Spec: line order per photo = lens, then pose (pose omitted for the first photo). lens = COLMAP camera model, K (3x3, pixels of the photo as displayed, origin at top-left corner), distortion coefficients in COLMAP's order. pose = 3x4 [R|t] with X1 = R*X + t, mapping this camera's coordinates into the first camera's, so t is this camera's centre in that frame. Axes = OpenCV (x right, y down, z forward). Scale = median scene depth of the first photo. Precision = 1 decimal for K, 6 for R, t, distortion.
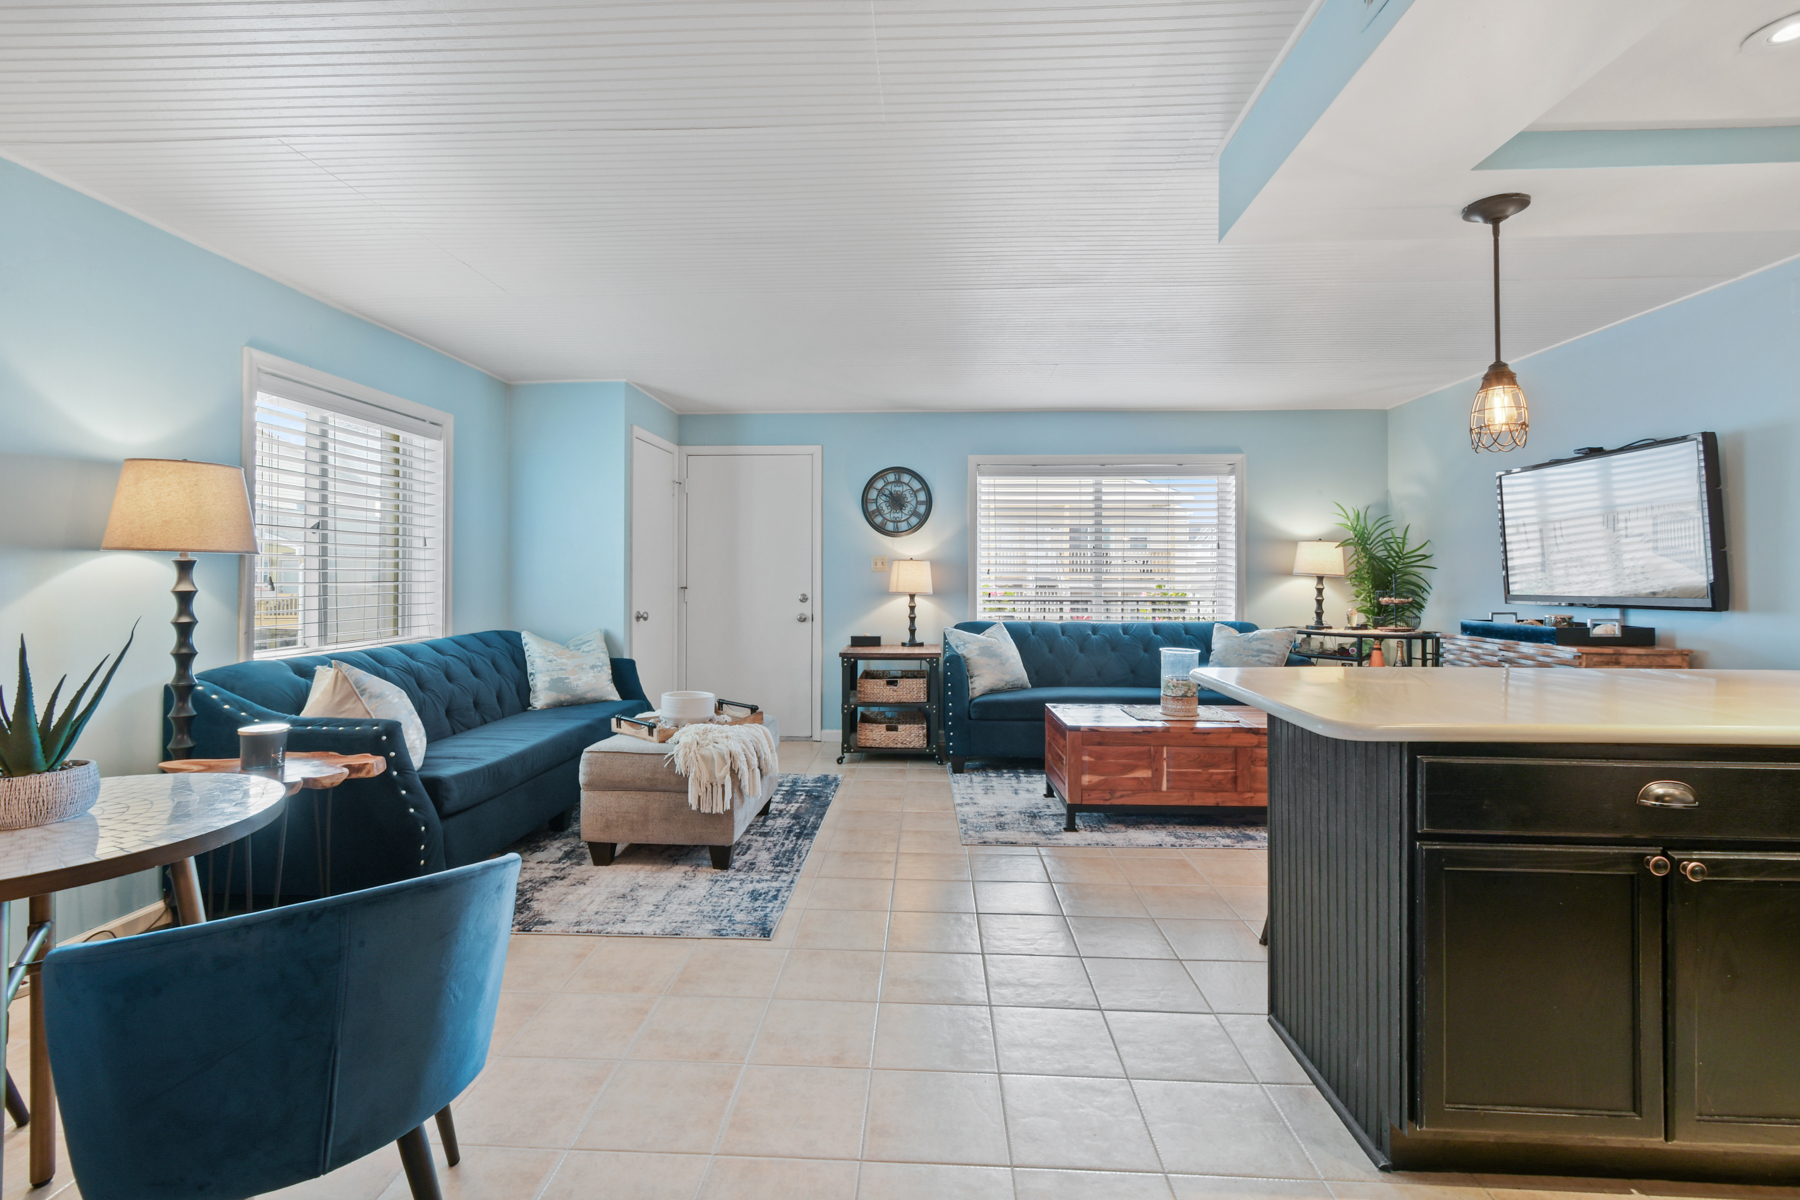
lens RADIAL K [[812.8, 0, 891.0], [0, 812.8, 565.3], [0, 0, 1]] dist [0.008755, -0.000324]
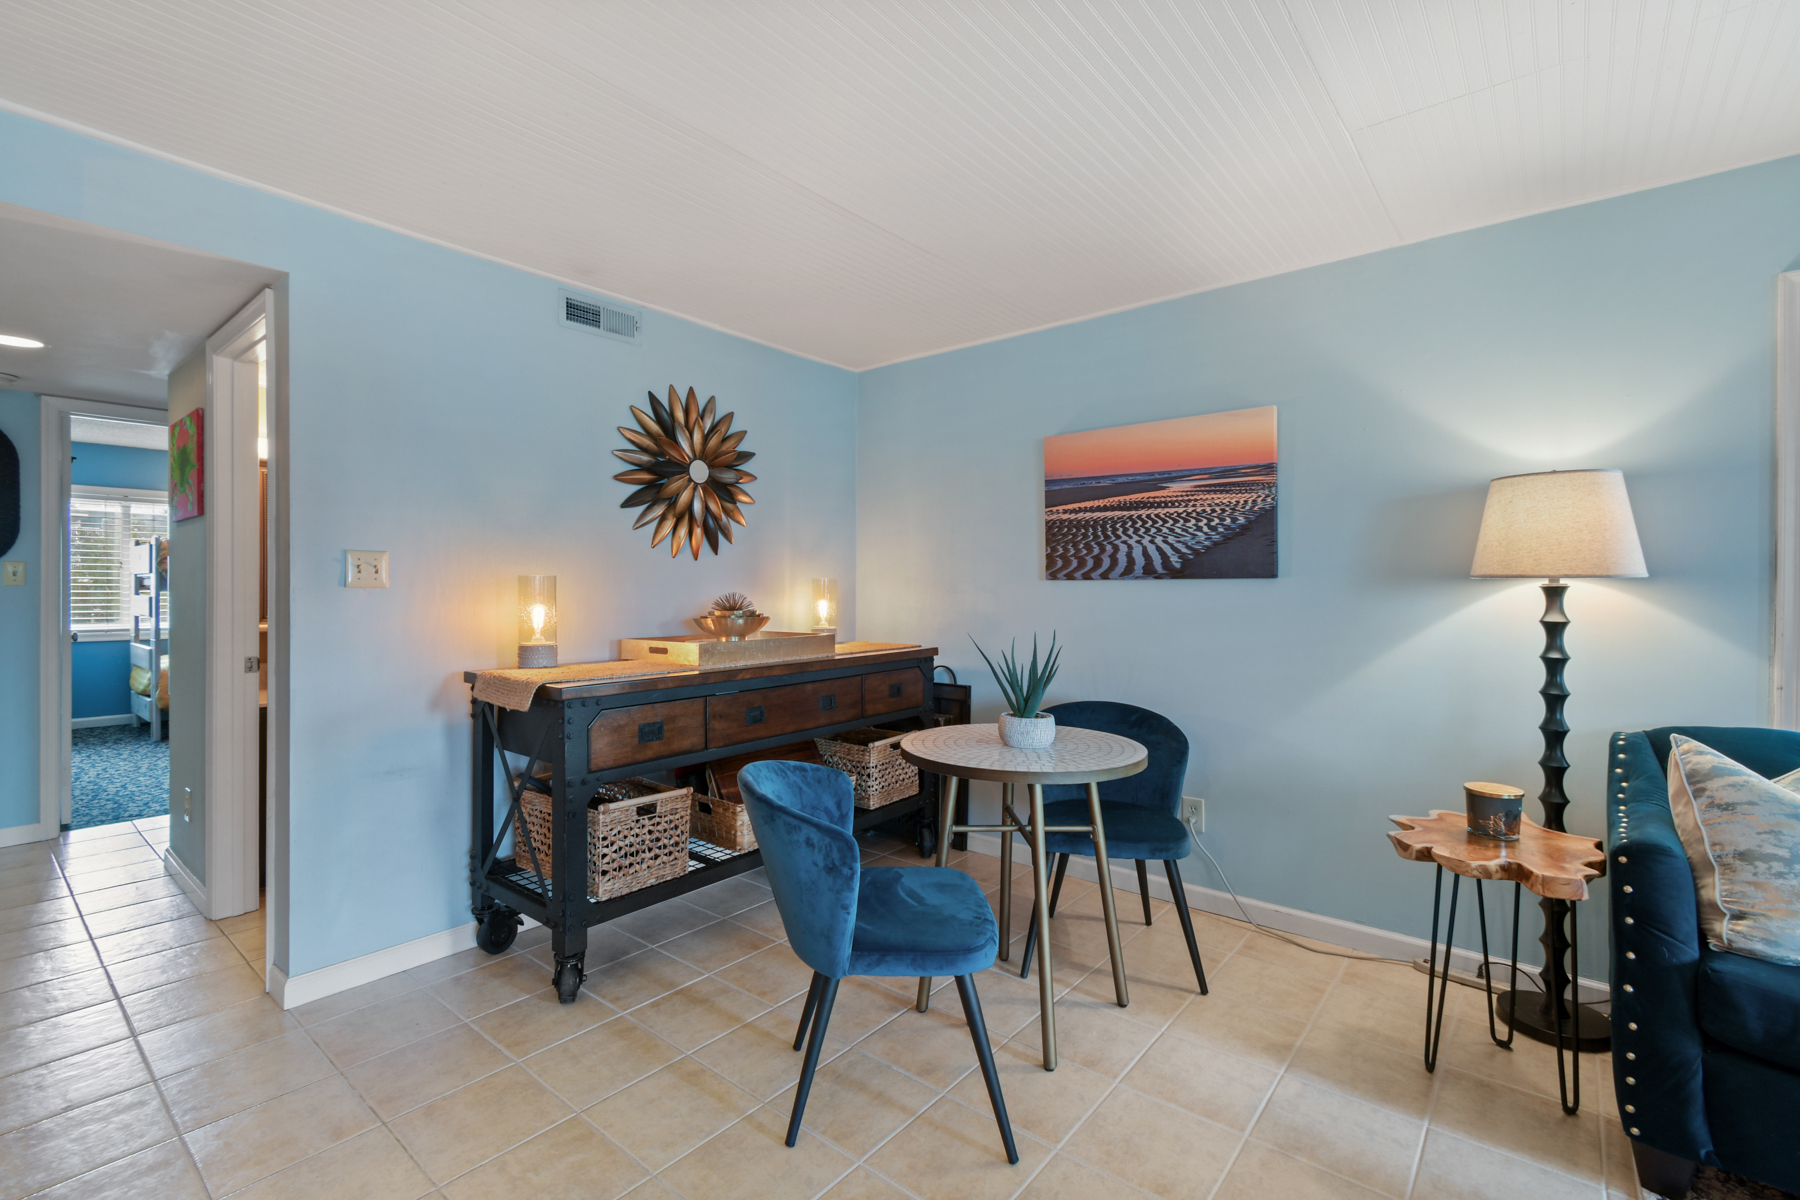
lens RADIAL K [[807.3, 0, 888.5], [0, 807.3, 589.3], [0, 0, 1]] dist [0.005350, -0.000734]
pose [[-0.605627, -0.000529, -0.795749, 0.163678], [0.006811, 0.999960, -0.005849, -0.001699], [0.795720, -0.008962, -0.605599, 0.627446]]
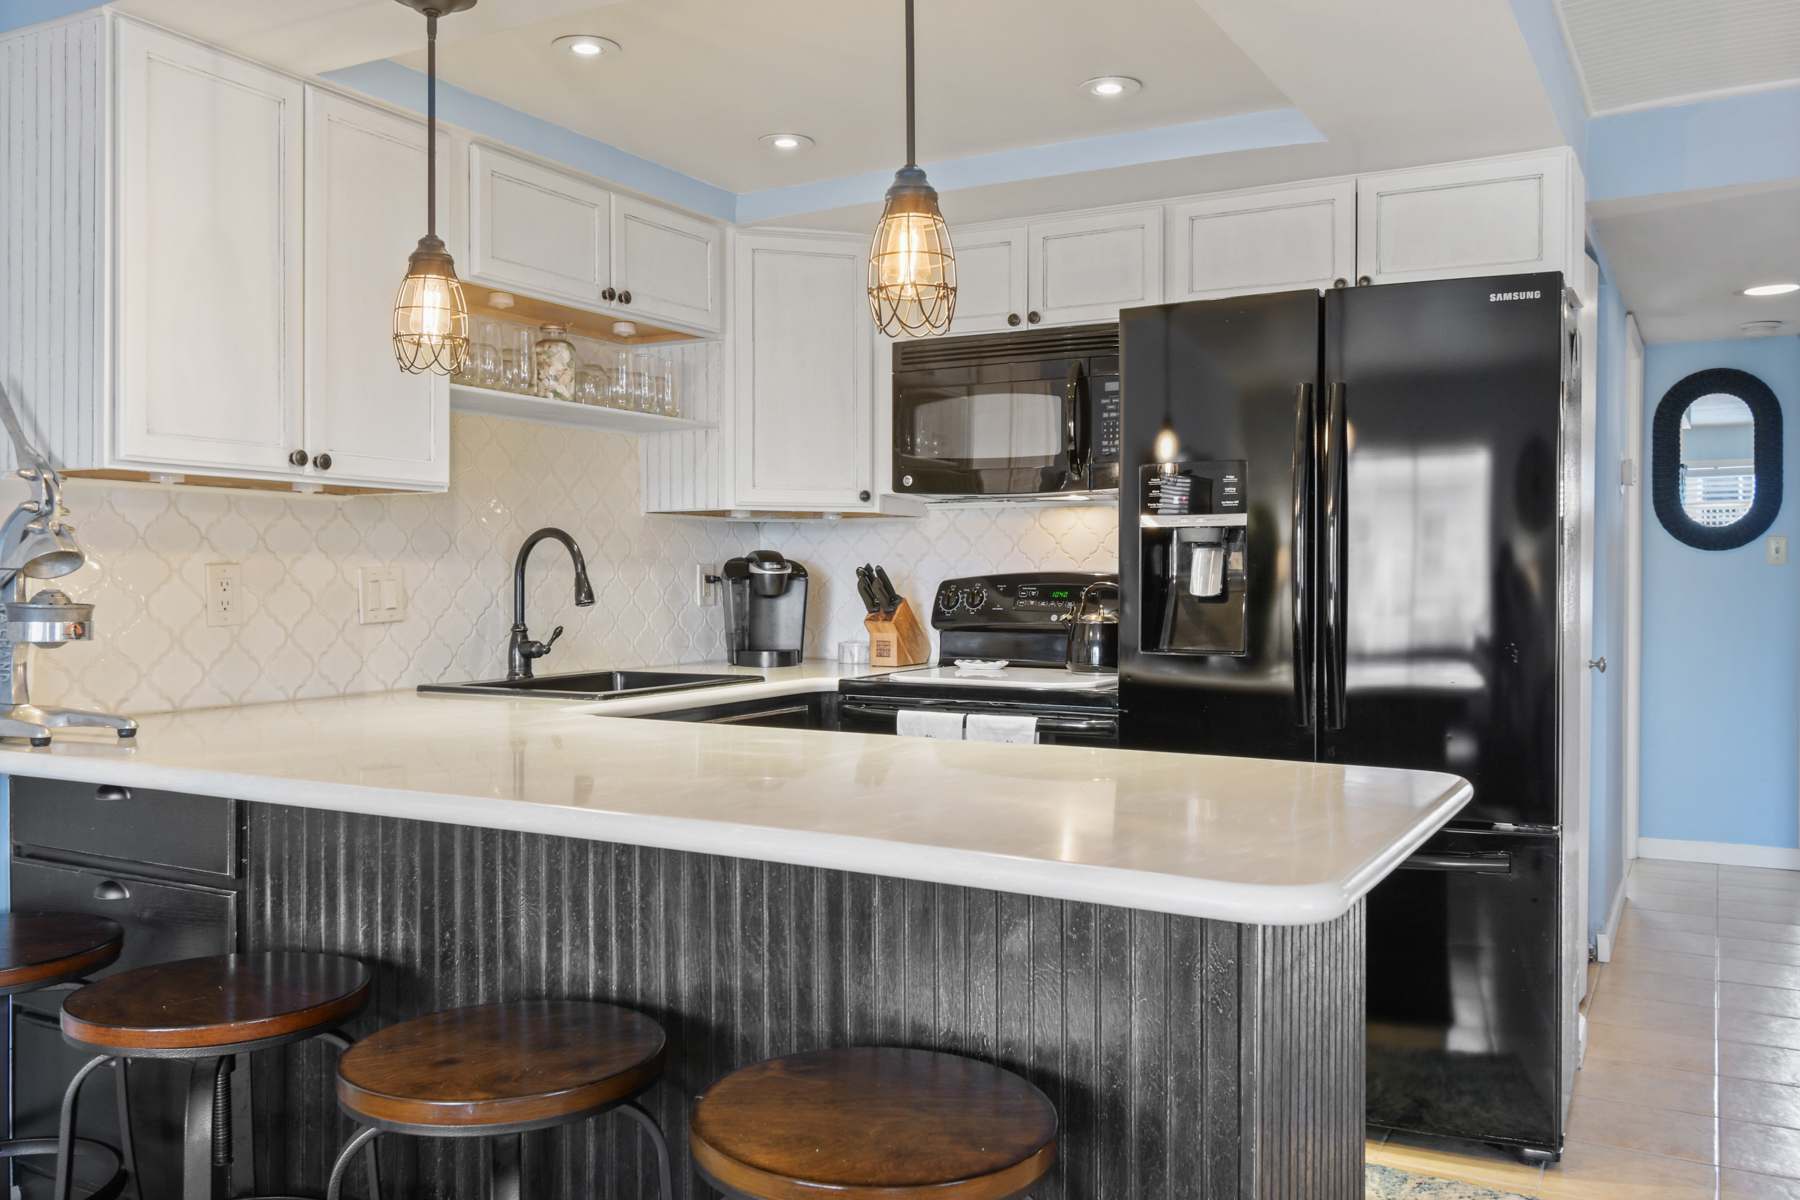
lens RADIAL K [[1476.4, 0, 888.1], [0, 1476.4, 580.9], [0, 0, 1]] dist [-0.000599, 0.005409]
pose [[-0.896191, -0.004269, 0.443648, 0.168168], [-0.007464, 0.999957, -0.005455, 0.012967], [-0.443606, -0.008200, -0.896185, 0.953990]]
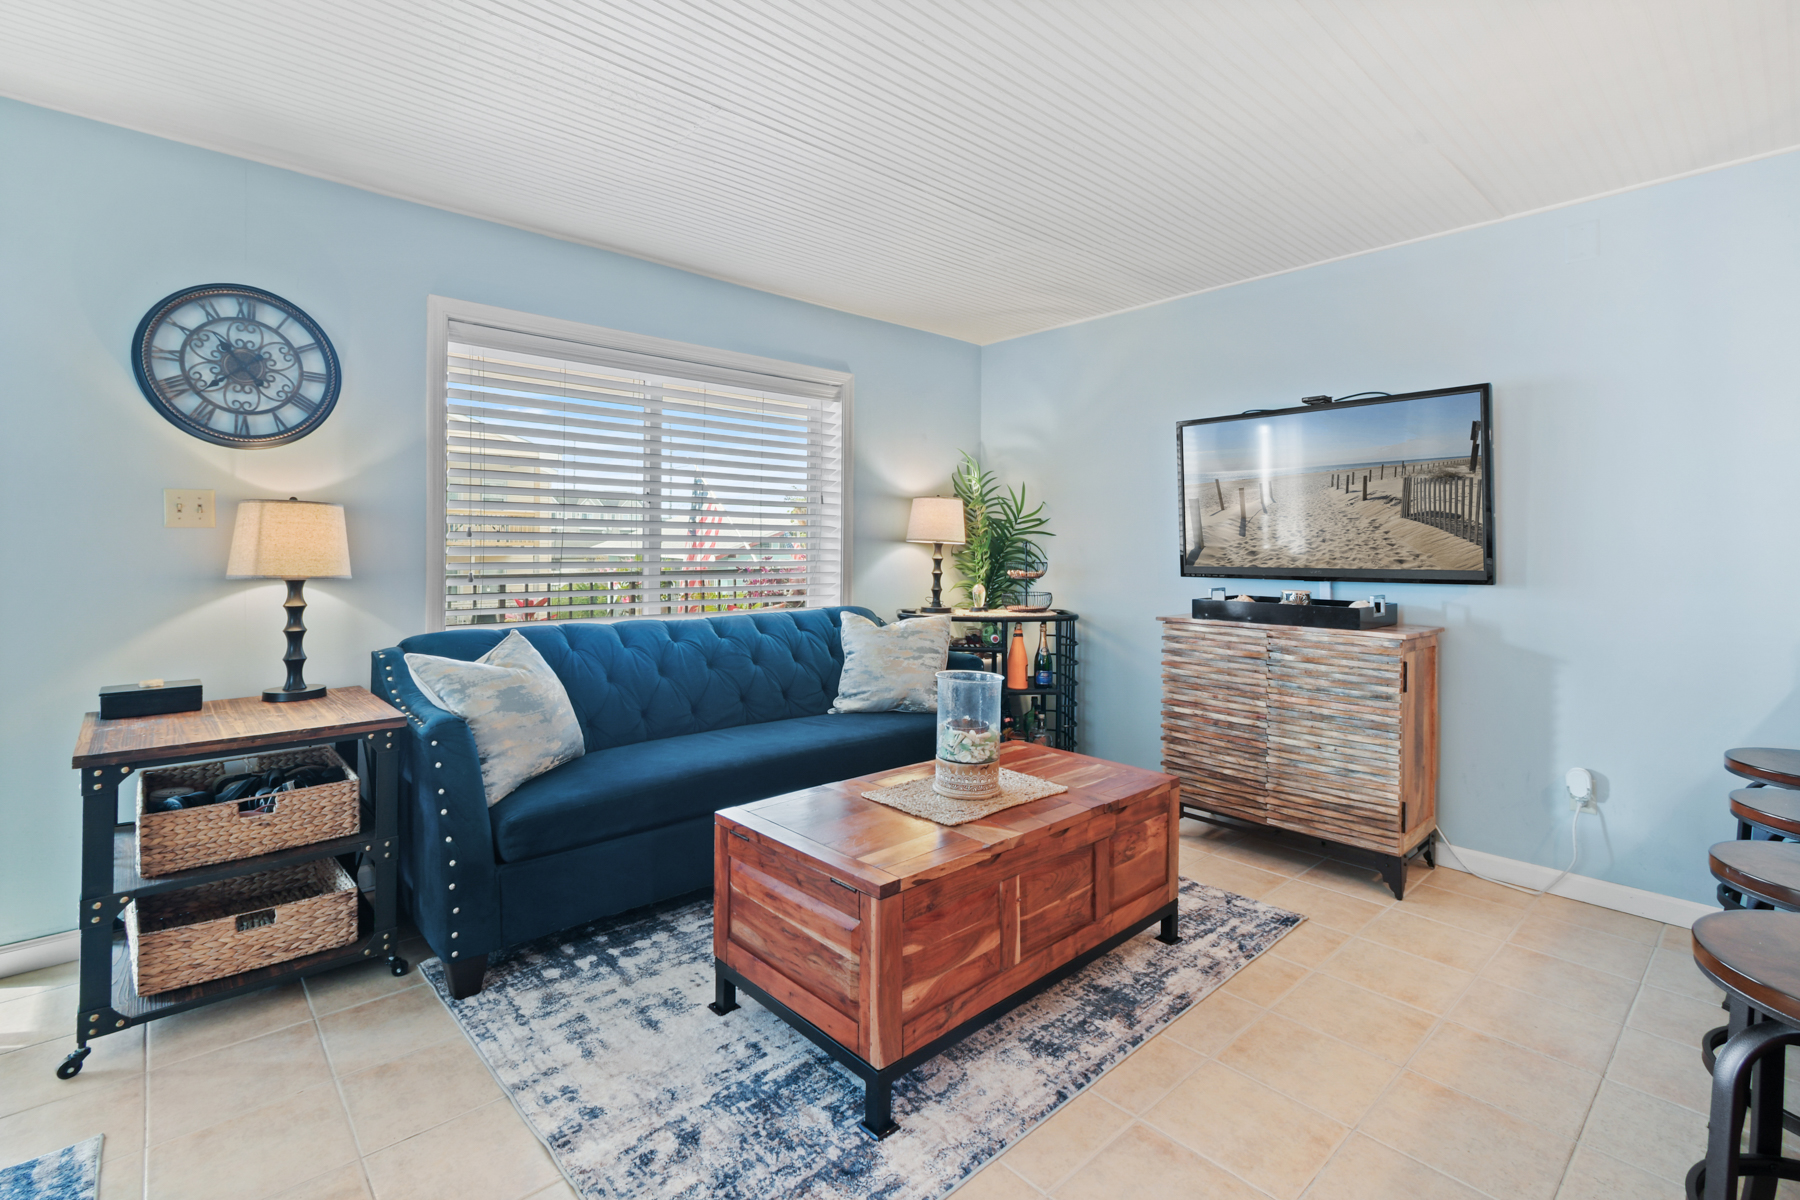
lens RADIAL K [[819.5, 0, 877.6], [0, 819.5, 547.2], [0, 0, 1]] dist [0.003101, 0.000640]
pose [[0.717251, 0.002593, 0.696810, -0.079737], [-0.013885, 0.999848, 0.010572, 0.012170], [-0.696677, -0.017257, 0.717178, 0.652600]]
